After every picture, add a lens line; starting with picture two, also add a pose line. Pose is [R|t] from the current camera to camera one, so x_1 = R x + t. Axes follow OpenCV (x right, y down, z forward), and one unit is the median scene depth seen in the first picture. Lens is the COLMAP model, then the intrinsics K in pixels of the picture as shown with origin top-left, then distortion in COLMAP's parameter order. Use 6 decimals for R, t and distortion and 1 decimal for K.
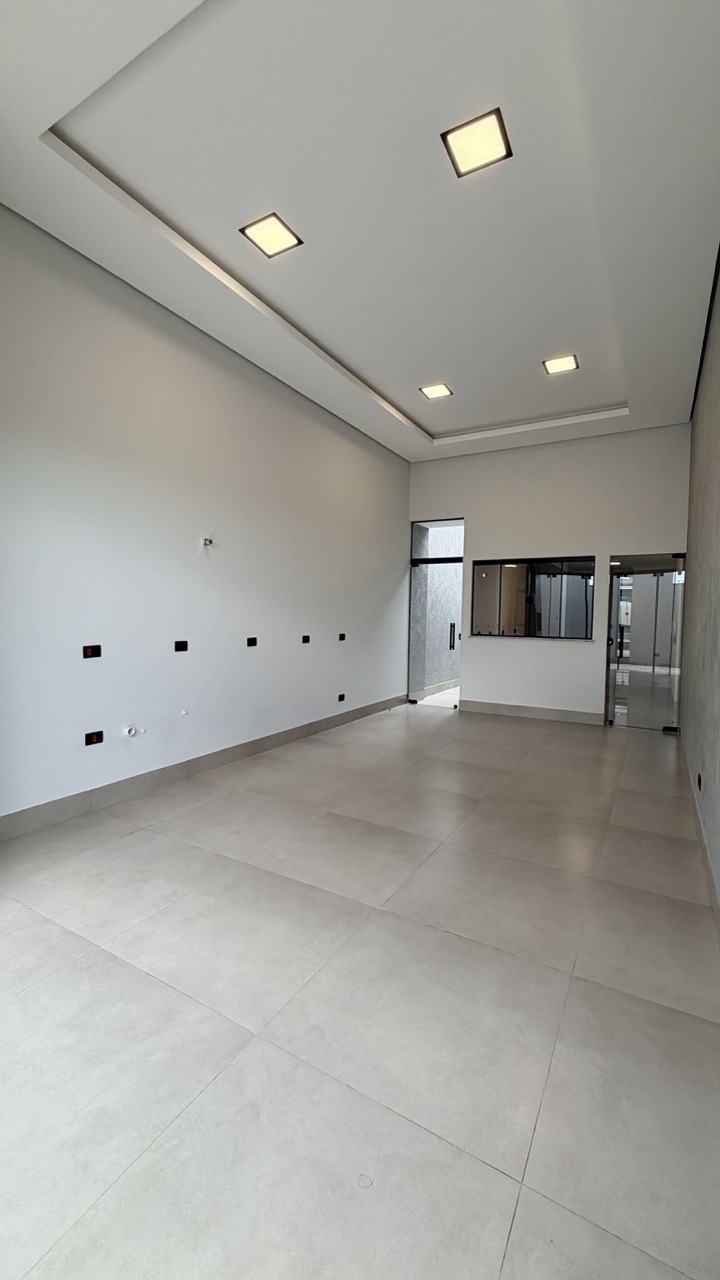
lens RADIAL K [[511.7, 0, 356.2], [0, 511.7, 634.6], [0, 0, 1]] dist [-0.003726, -0.000114]
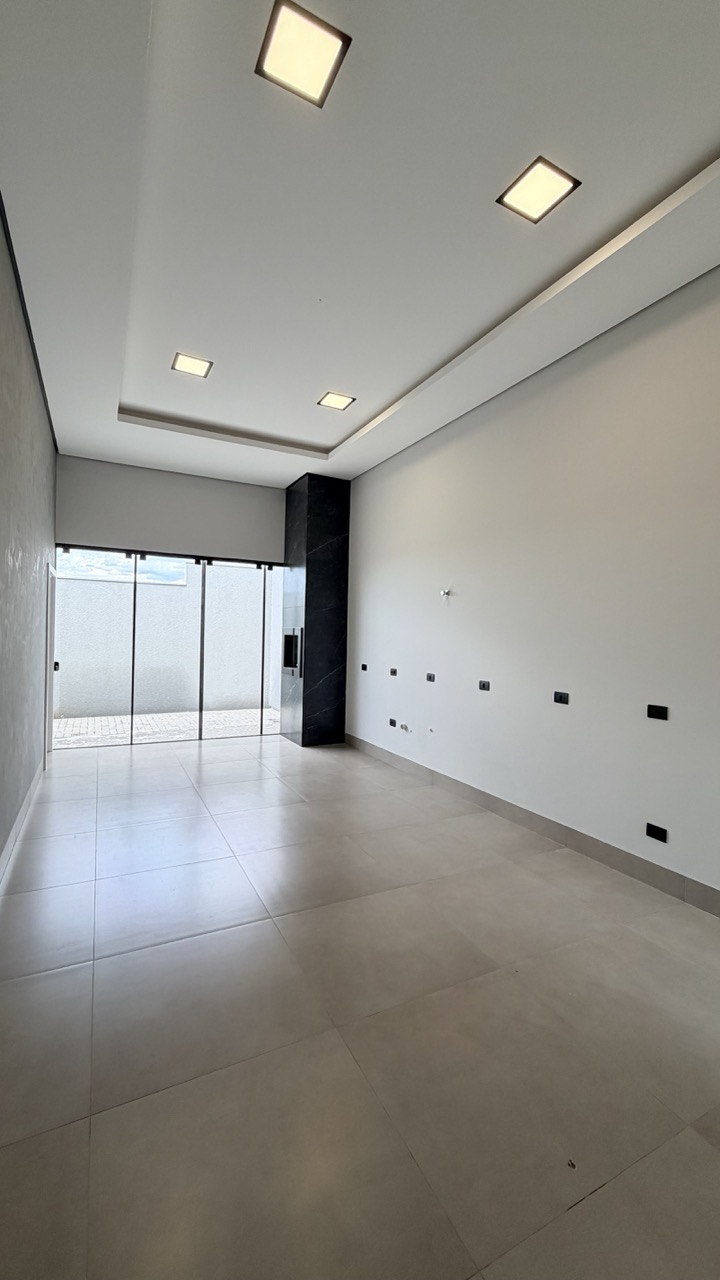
lens RADIAL K [[511.7, 0, 356.8], [0, 511.7, 644.0], [0, 0, 1]] dist [-0.003726, -0.000114]
pose [[-0.542922, -0.023007, -0.839468, 0.699892], [-0.075594, 0.996905, 0.021568, -0.062398], [0.836374, 0.075168, -0.542981, 1.271390]]
